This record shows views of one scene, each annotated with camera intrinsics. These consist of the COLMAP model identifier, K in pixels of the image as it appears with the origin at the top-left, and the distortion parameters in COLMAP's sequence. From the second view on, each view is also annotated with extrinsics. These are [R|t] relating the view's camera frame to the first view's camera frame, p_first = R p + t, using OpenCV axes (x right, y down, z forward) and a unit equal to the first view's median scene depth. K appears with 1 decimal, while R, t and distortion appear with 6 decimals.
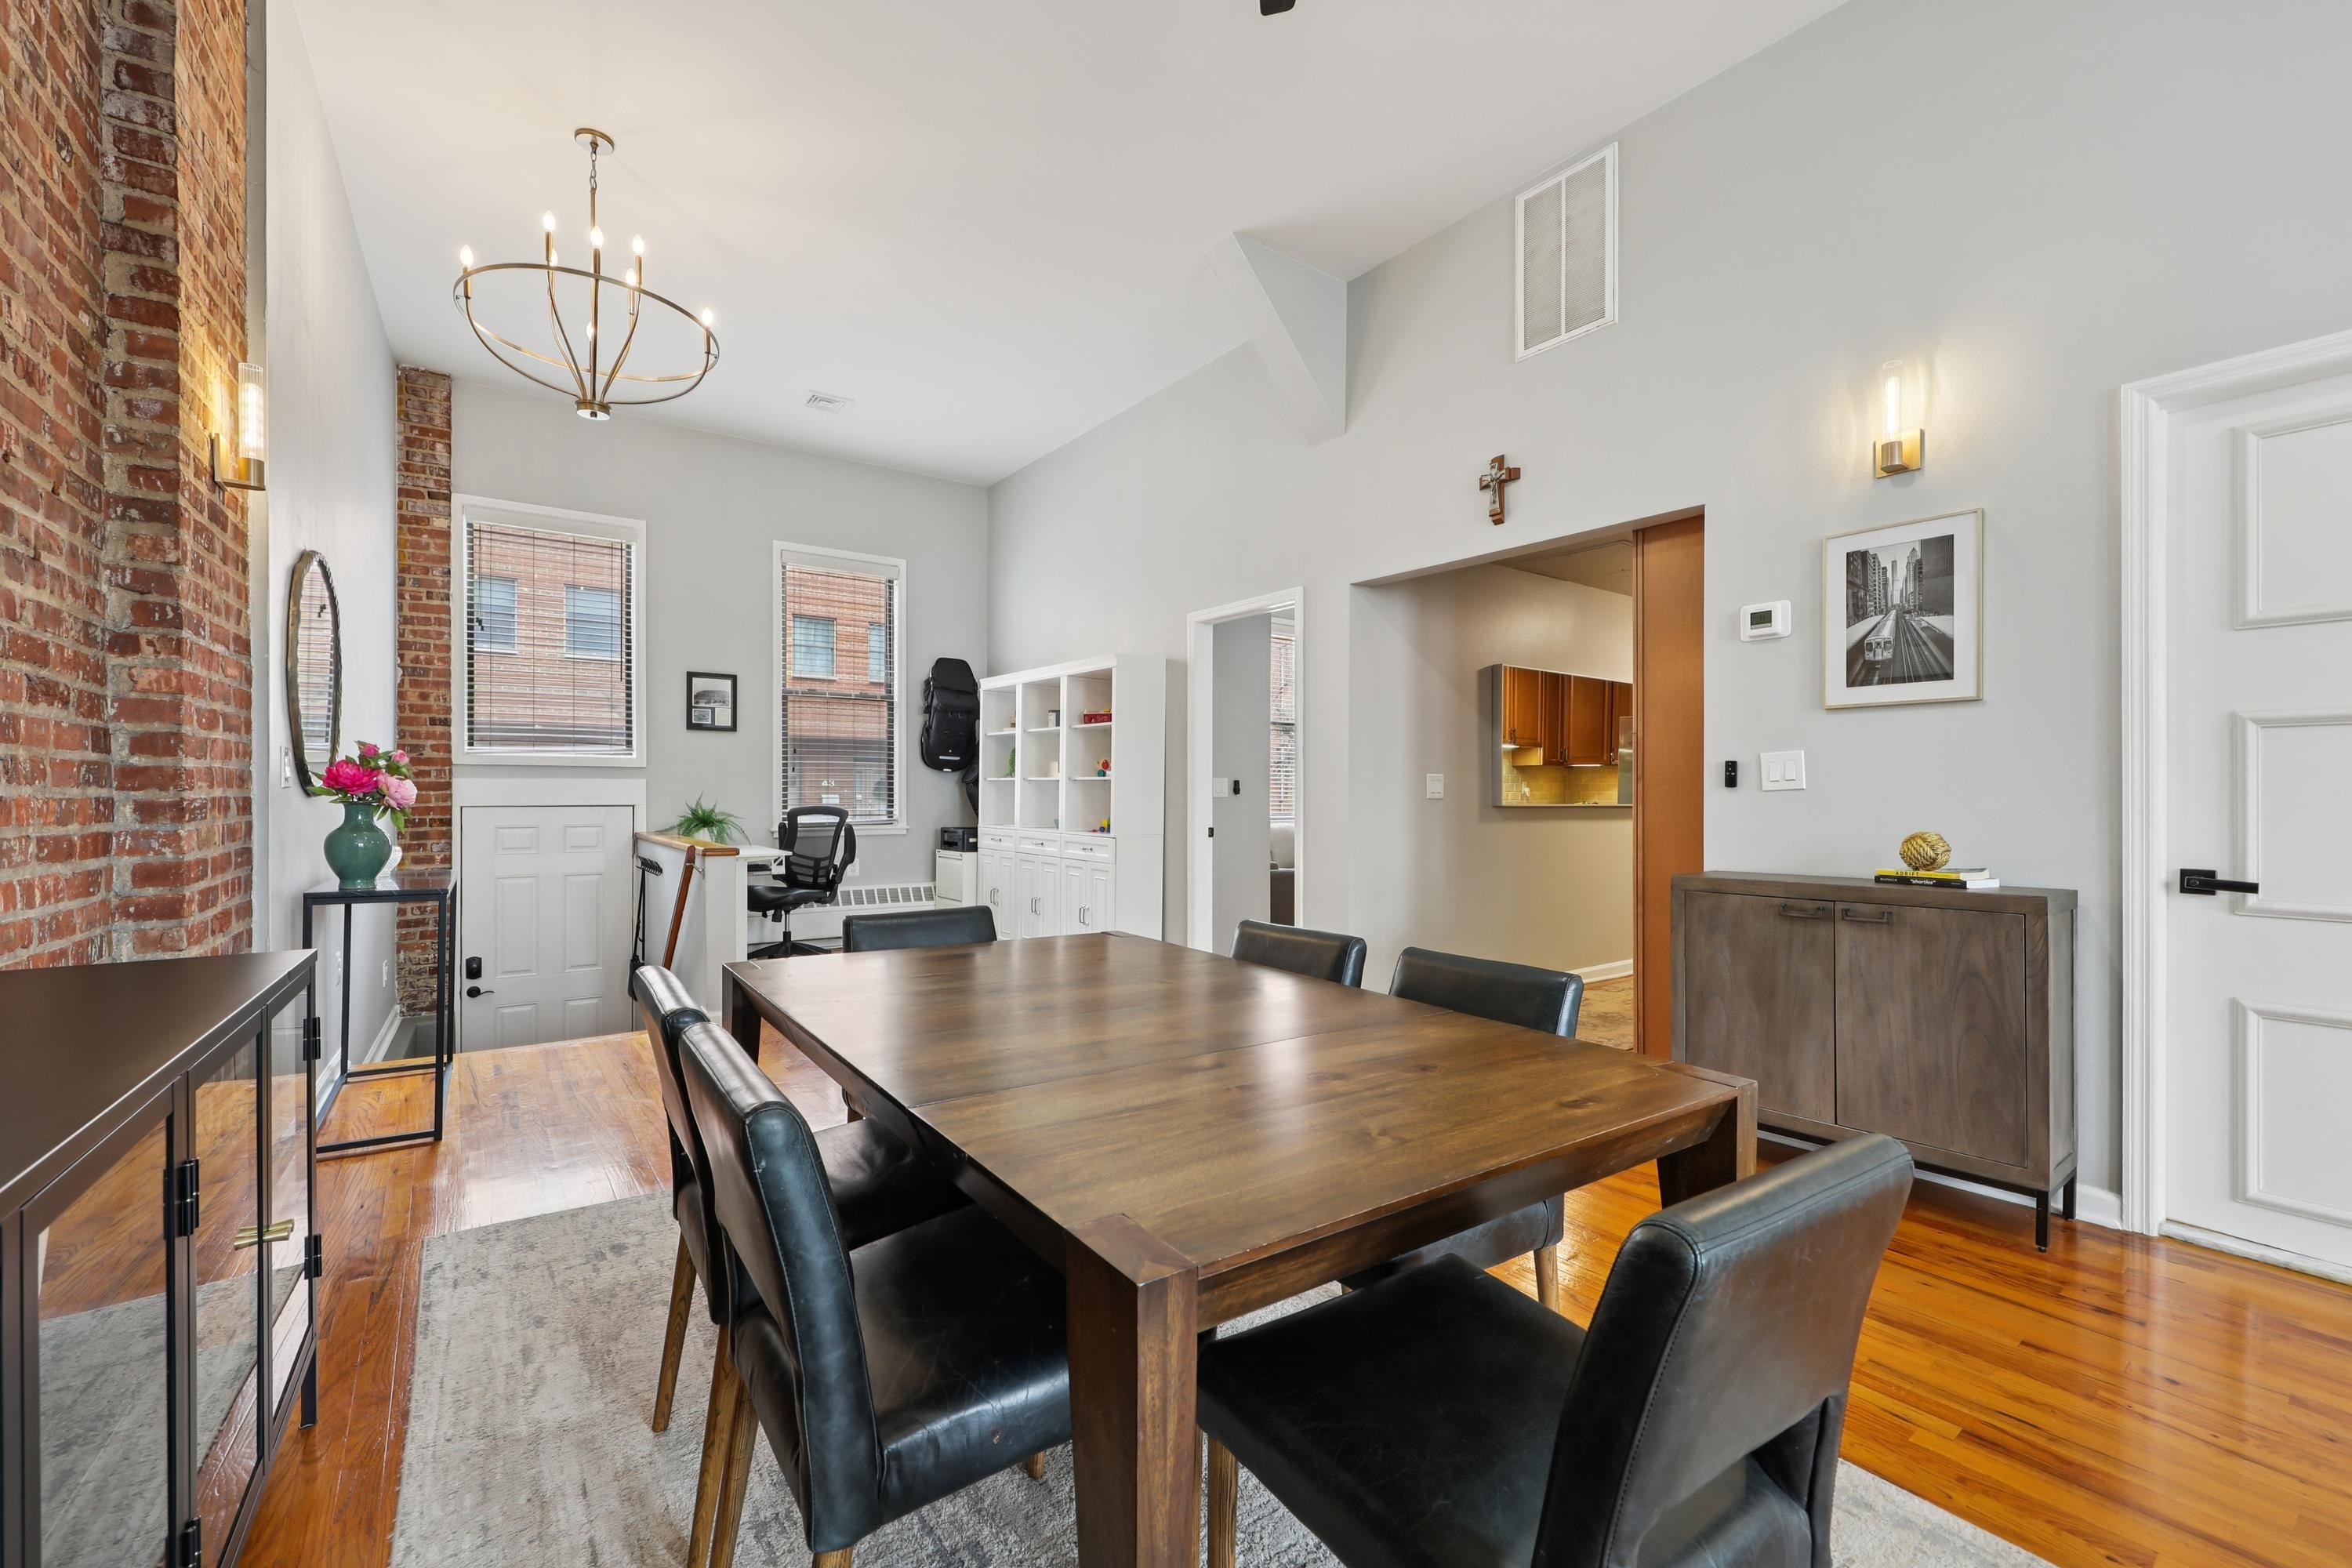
lens RADIAL K [[968.5, 0, 1169.0], [0, 968.5, 796.0], [0, 0, 1]] dist [-0.000599, -0.000317]
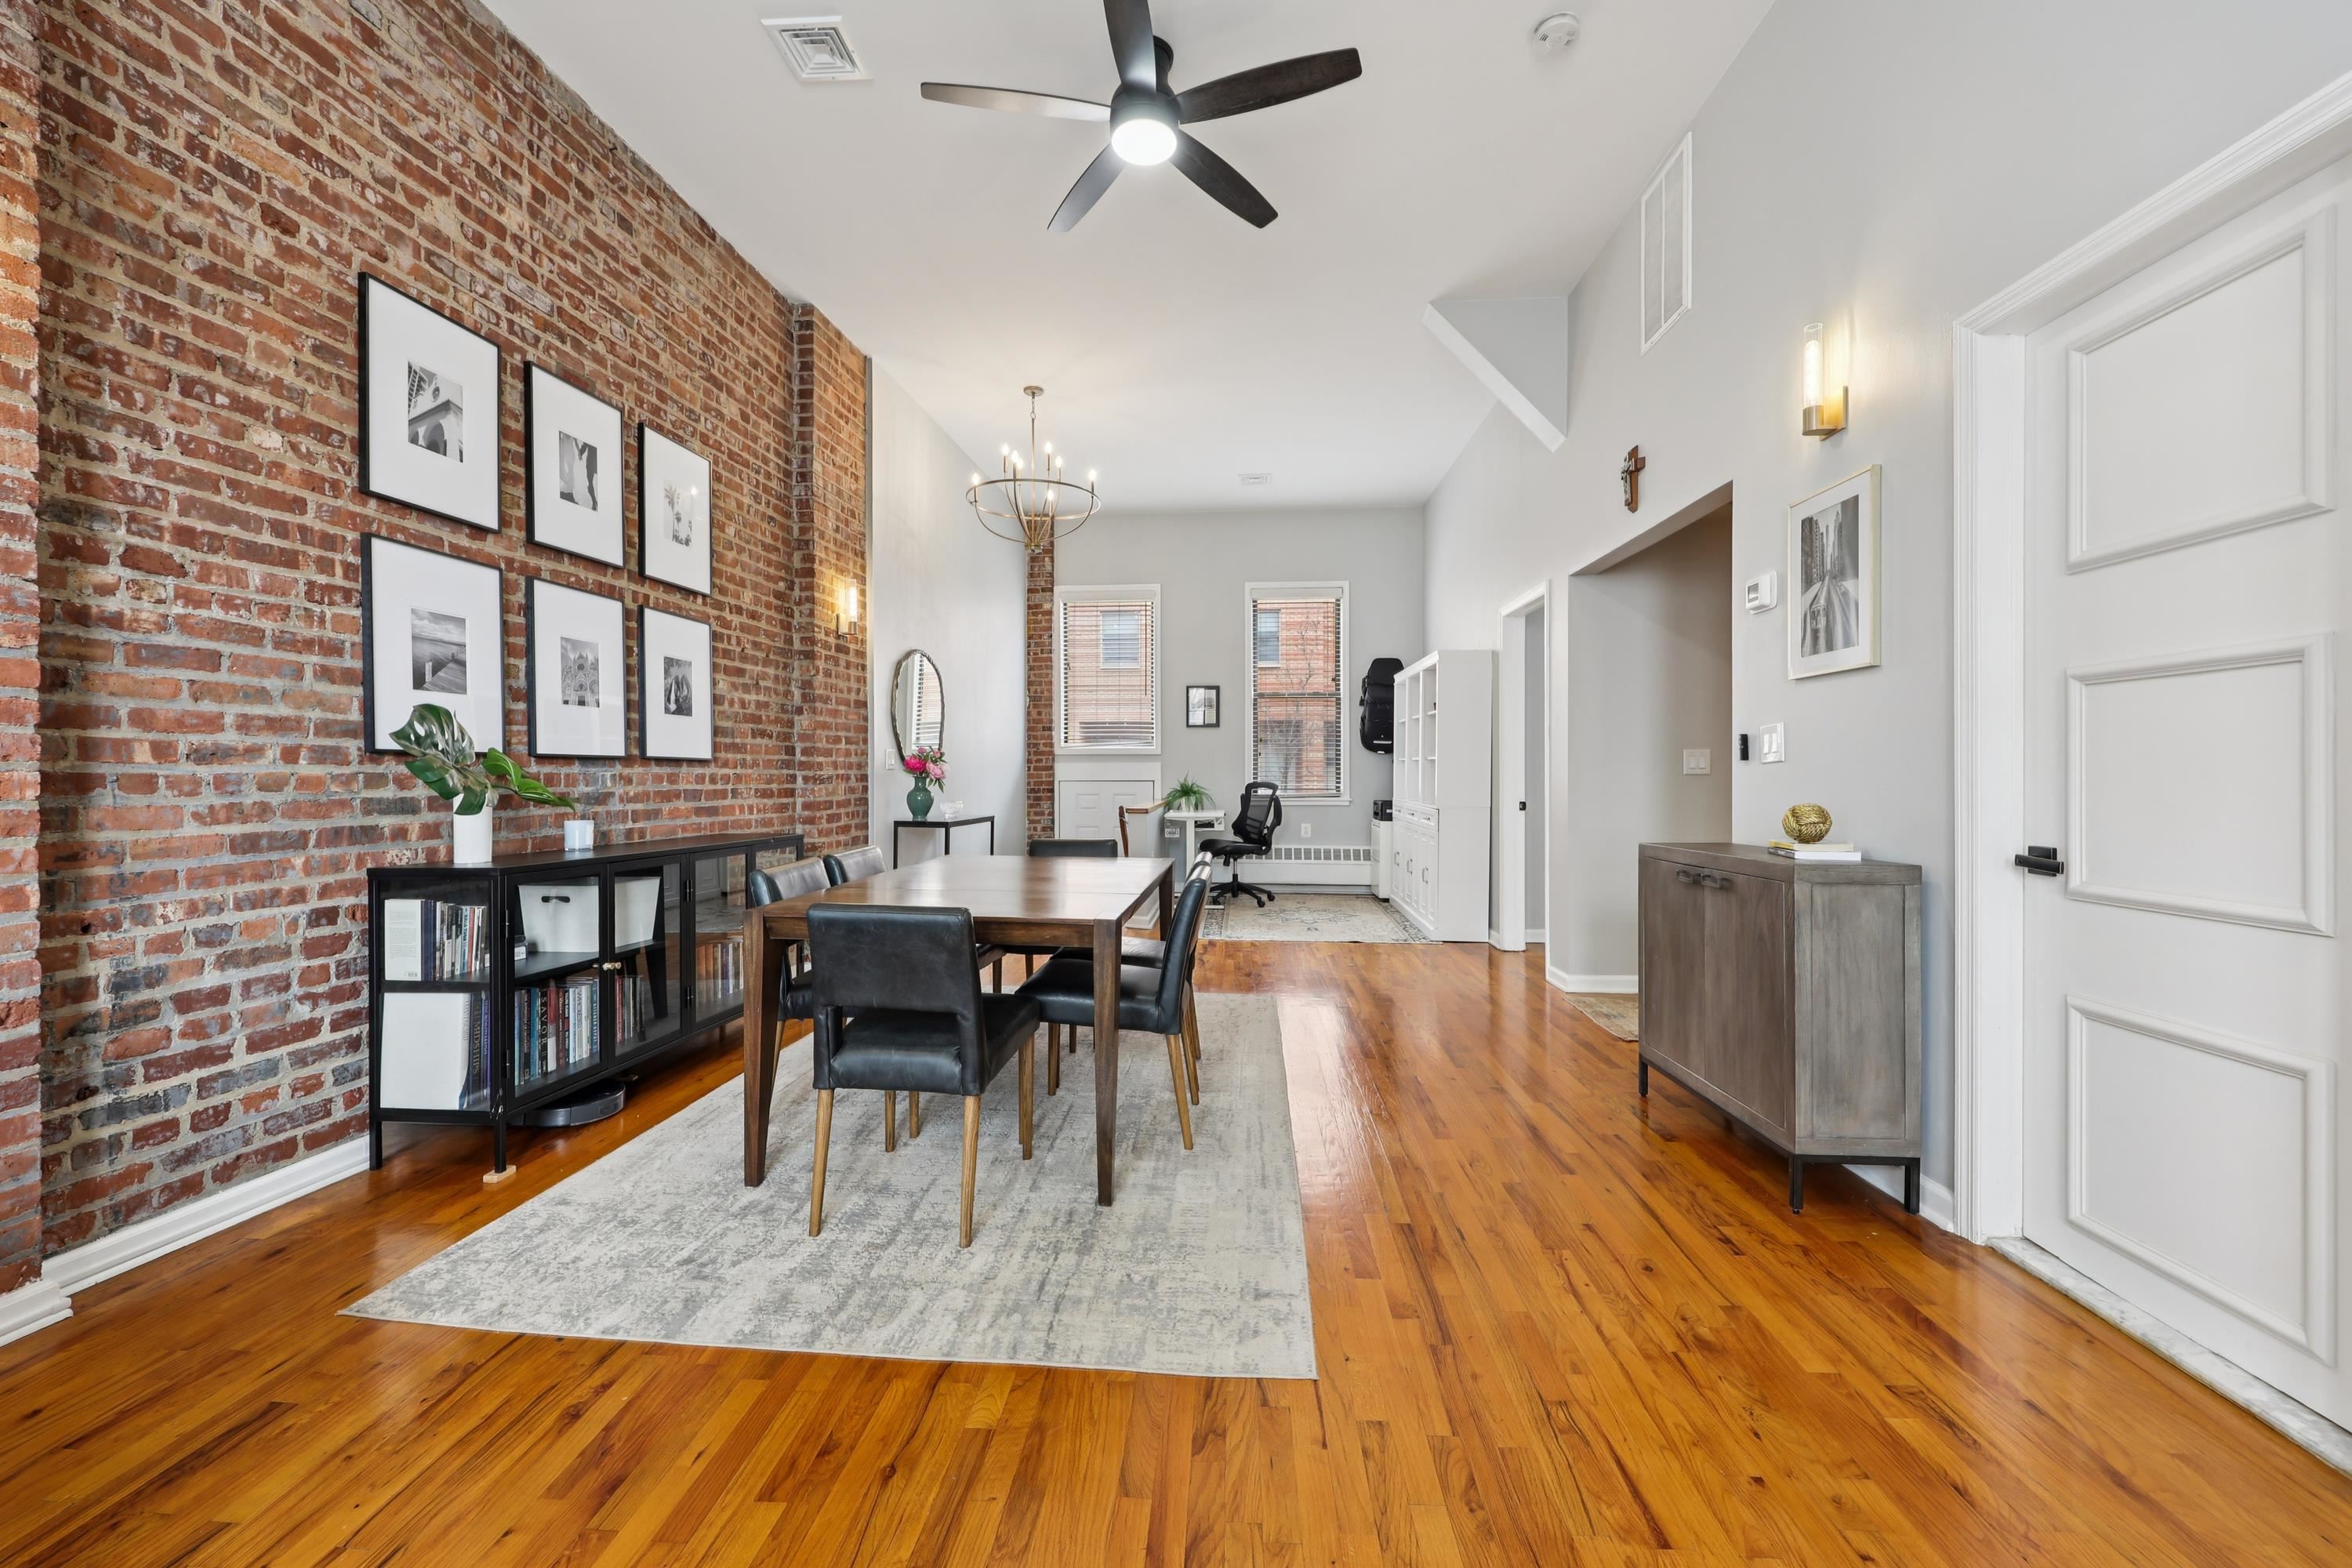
lens RADIAL K [[949.9, 0, 1161.6], [0, 949.9, 772.2], [0, 0, 1]] dist [-0.000086, 0.000248]
pose [[0.756838, -0.004904, -0.653584, 0.435157], [0.002375, 0.999986, -0.004754, 0.003979], [0.653598, 0.002046, 0.756839, -0.079188]]
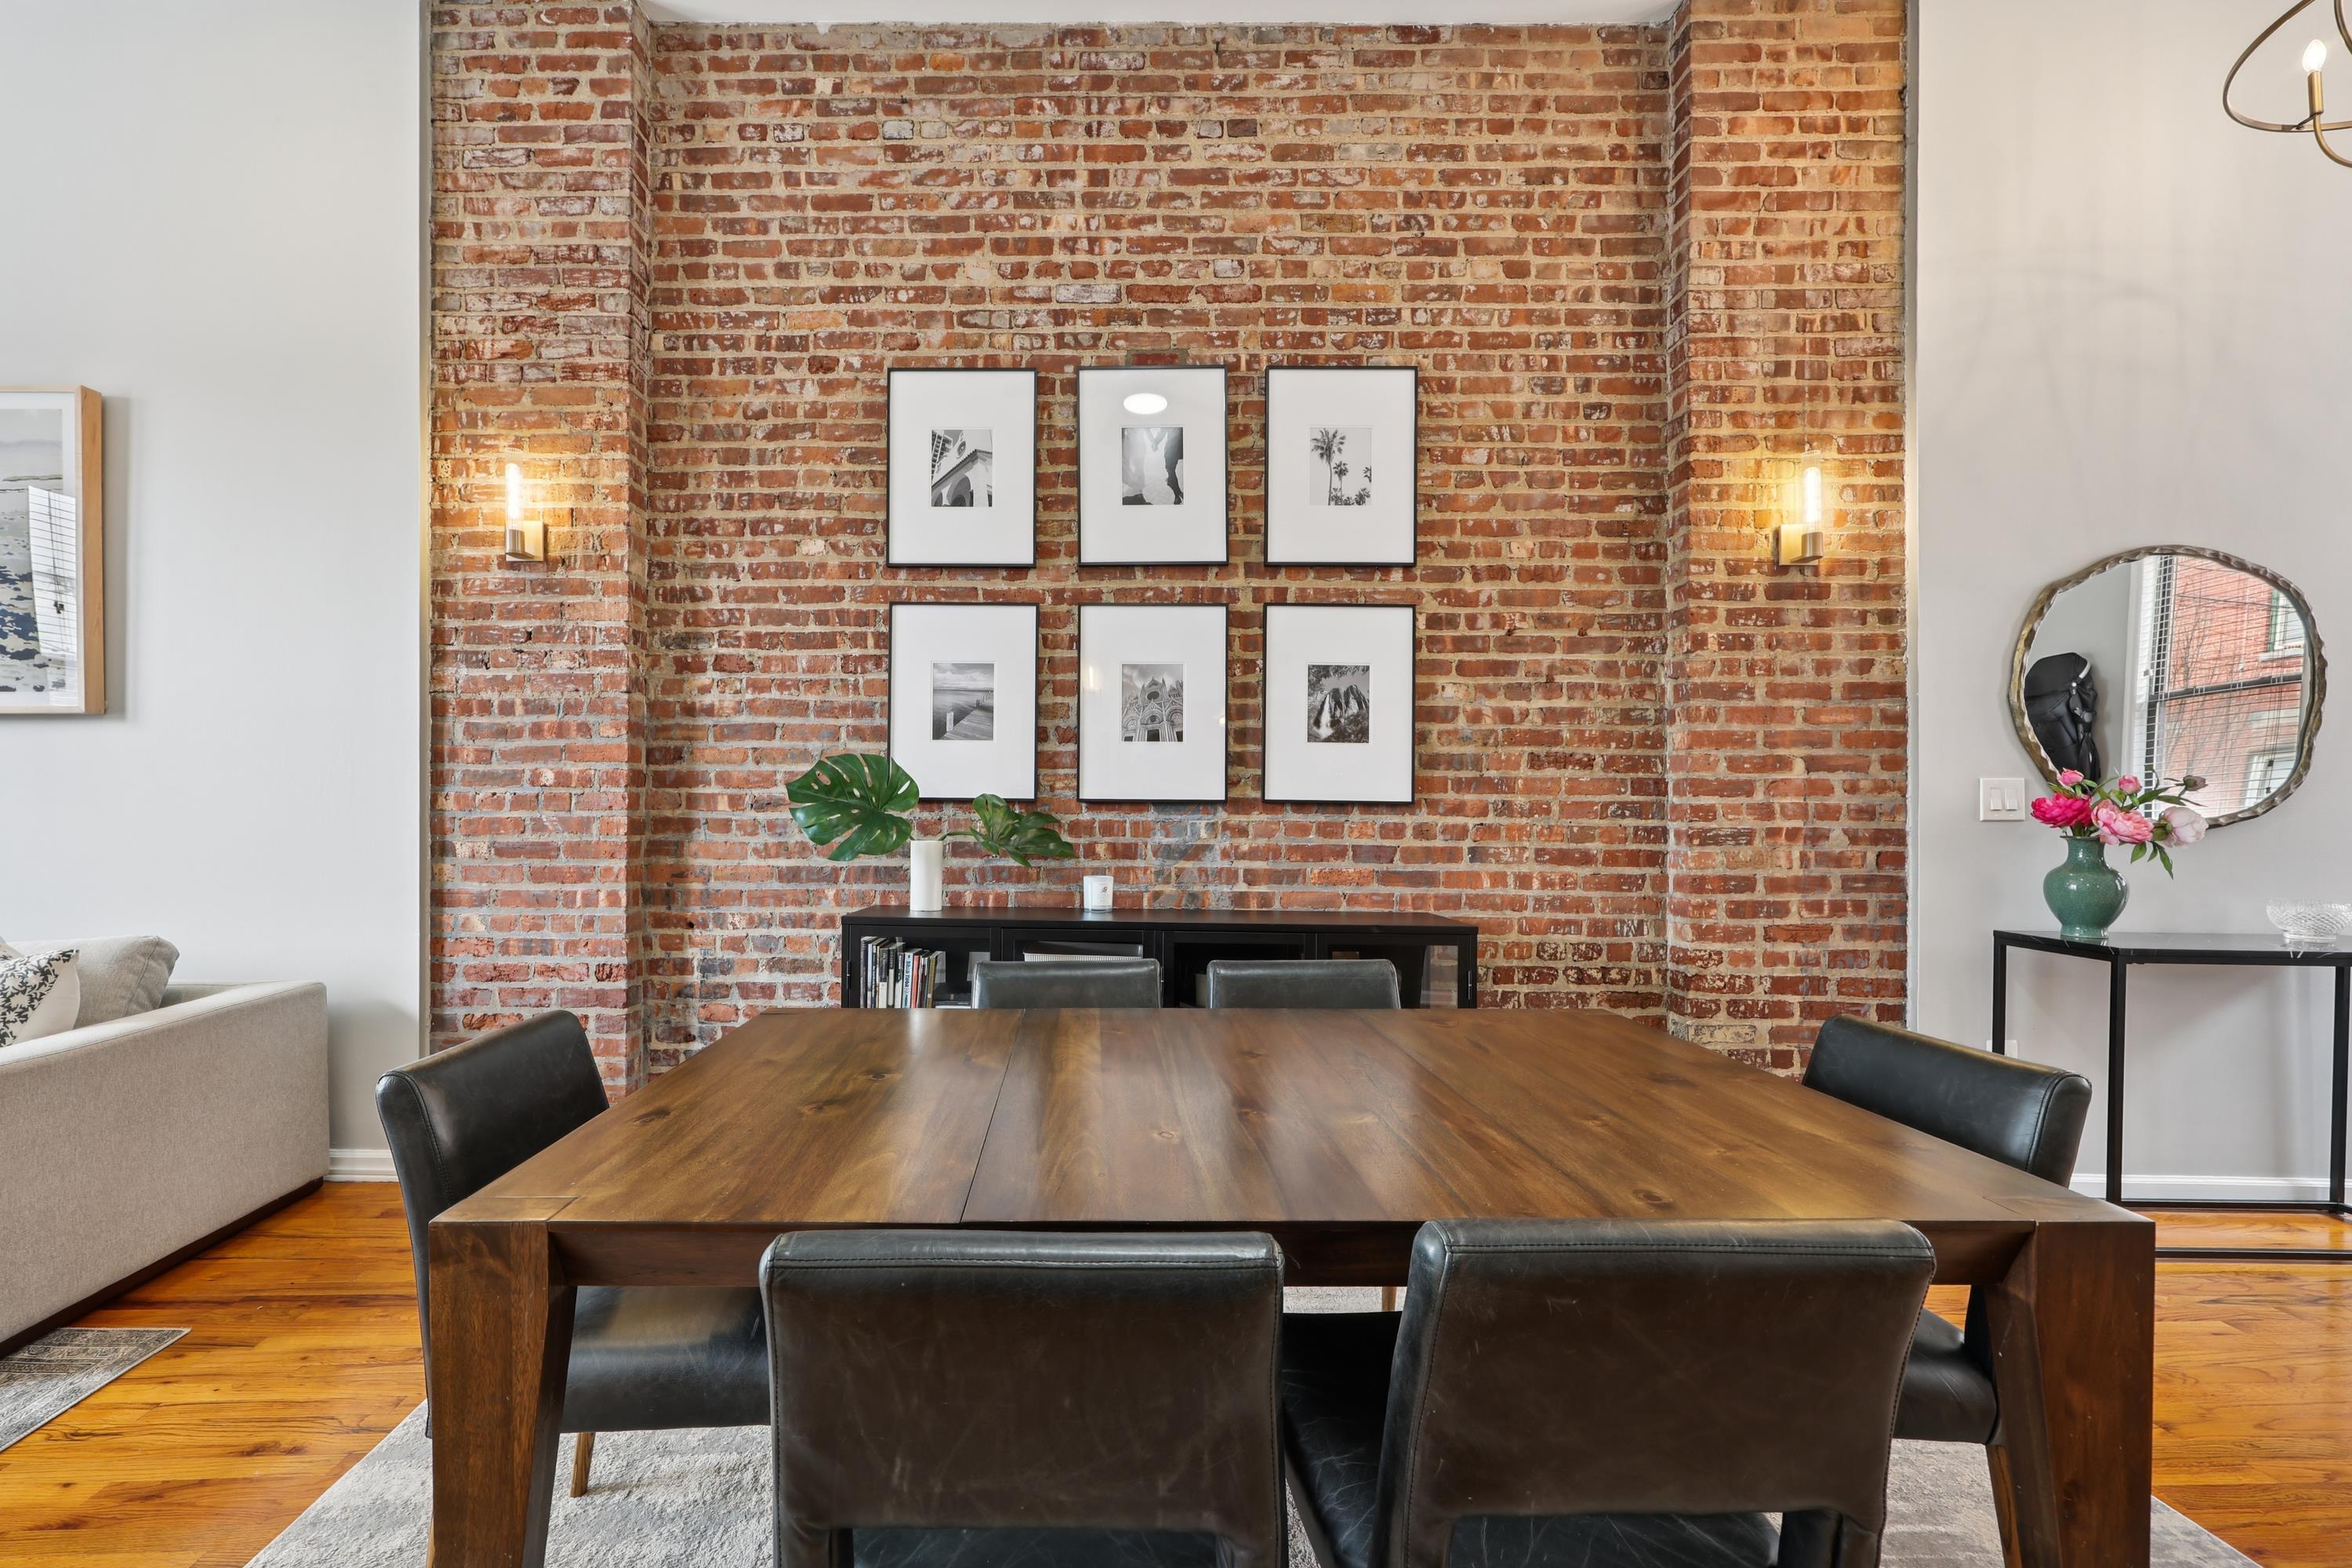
lens RADIAL K [[986.3, 0, 1084.4], [0, 986.3, 807.7], [0, 0, 1]] dist [-0.000862, 0.000330]
pose [[-0.567079, -0.009368, -0.823610, 0.216191], [-0.010565, 0.999936, -0.004099, -0.003962], [0.823596, 0.006377, -0.567142, 0.412026]]
